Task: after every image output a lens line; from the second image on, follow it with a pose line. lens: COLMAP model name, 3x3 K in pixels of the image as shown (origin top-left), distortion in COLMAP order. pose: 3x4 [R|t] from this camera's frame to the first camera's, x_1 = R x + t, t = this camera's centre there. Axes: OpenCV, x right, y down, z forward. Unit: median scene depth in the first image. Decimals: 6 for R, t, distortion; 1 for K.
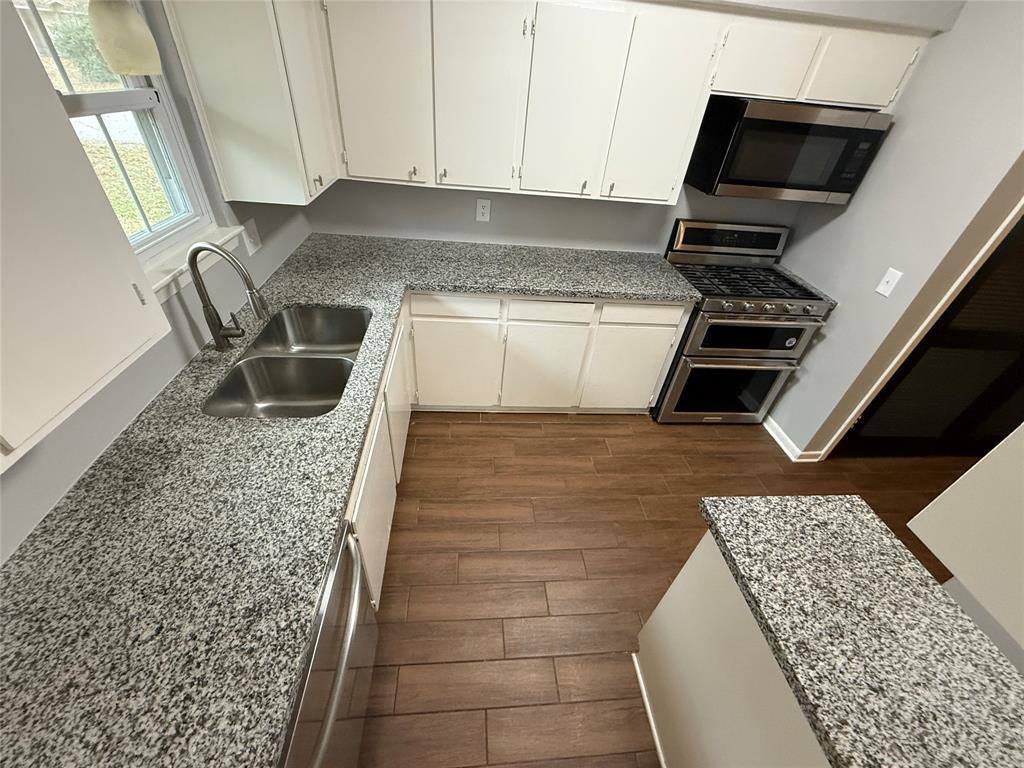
lens RADIAL K [[410.3, 0, 512.0], [0, 410.3, 384.0], [0, 0, 1]] dist [-0.001481, -0.000254]
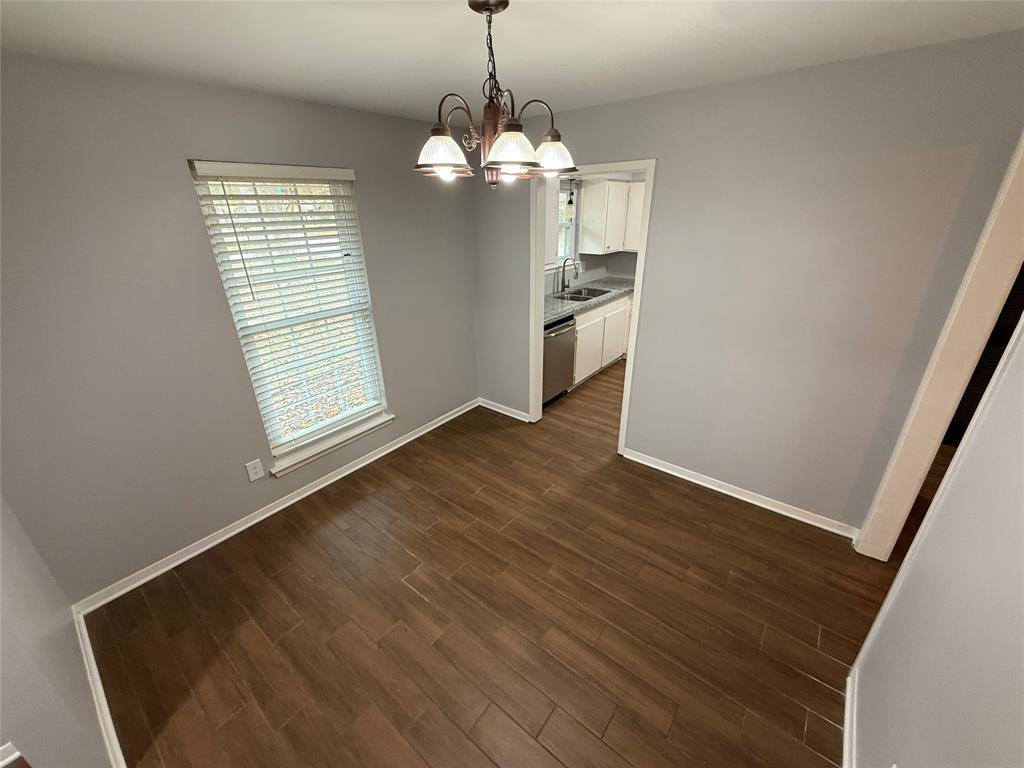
lens RADIAL K [[410.3, 0, 512.0], [0, 410.3, 384.0], [0, 0, 1]] dist [-0.001481, -0.000254]
pose [[0.725408, 0.181345, -0.664000, 1.294963], [-0.356723, 0.924059, -0.137344, 1.182093], [0.588669, 0.336494, 0.735010, -1.375231]]
